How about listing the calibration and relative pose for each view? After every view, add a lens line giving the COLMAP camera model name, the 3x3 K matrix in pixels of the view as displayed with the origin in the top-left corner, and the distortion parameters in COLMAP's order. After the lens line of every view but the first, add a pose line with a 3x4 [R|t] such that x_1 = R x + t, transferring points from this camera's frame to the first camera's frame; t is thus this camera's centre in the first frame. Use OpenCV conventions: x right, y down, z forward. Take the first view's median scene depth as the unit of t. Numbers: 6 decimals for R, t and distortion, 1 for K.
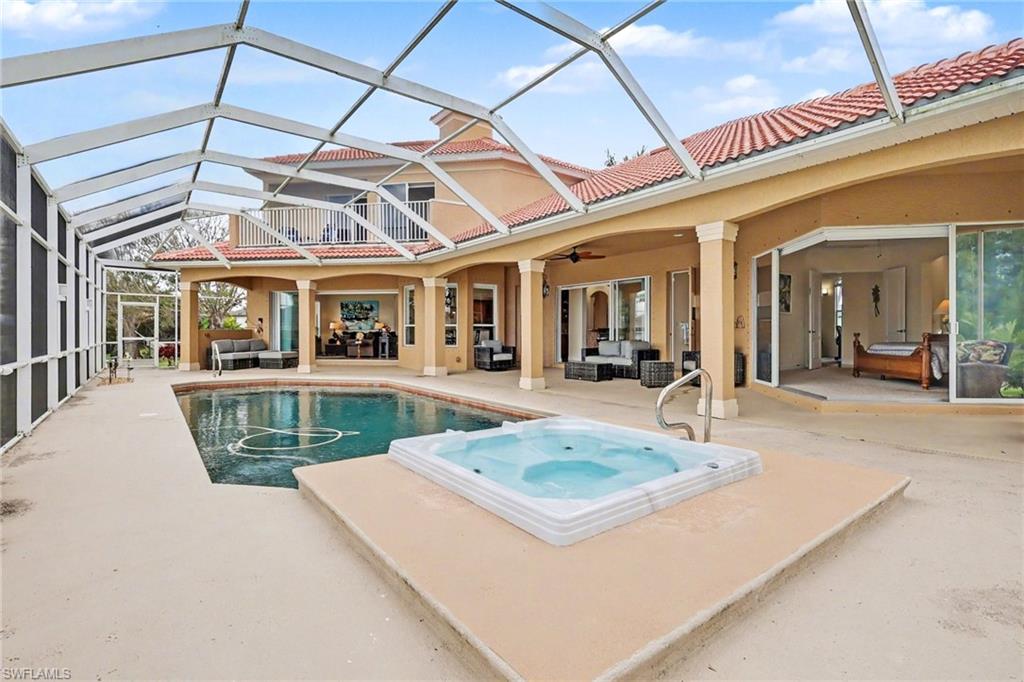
lens RADIAL K [[478.2, 0, 512.0], [0, 478.2, 341.0], [0, 0, 1]] dist [0.000304, 0.000182]
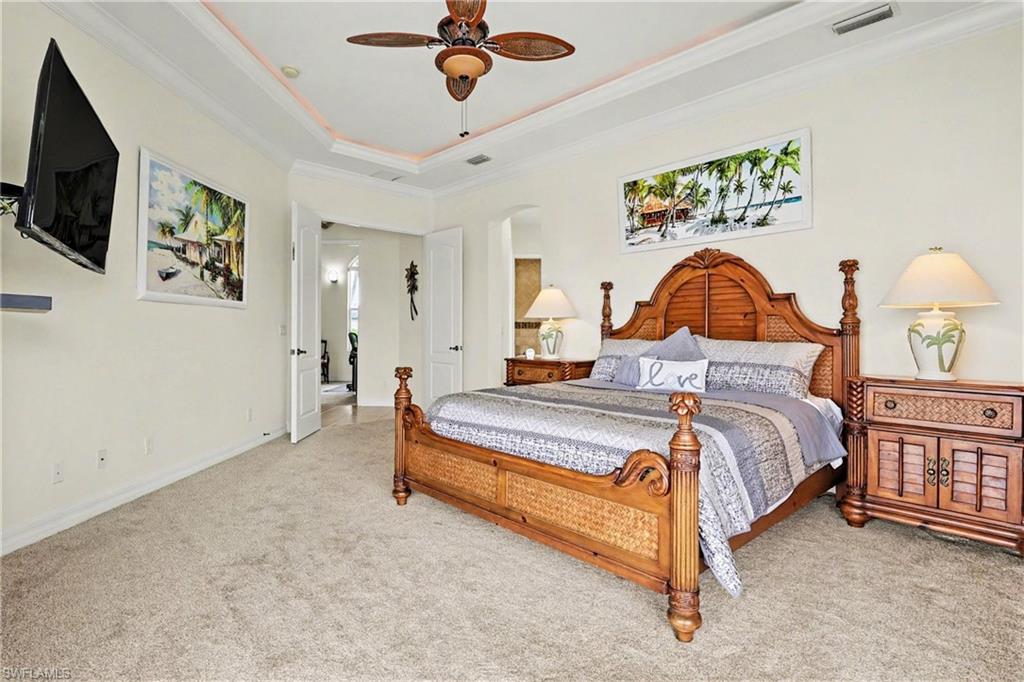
lens RADIAL K [[502.8, 0, 514.2], [0, 502.8, 325.4], [0, 0, 1]] dist [-0.000204, -0.000153]
pose [[0.612385, 0.019627, 0.790316, 0.470442], [0.005588, 0.999559, -0.029153, -0.032911], [-0.790540, 0.022269, 0.612006, 0.692859]]
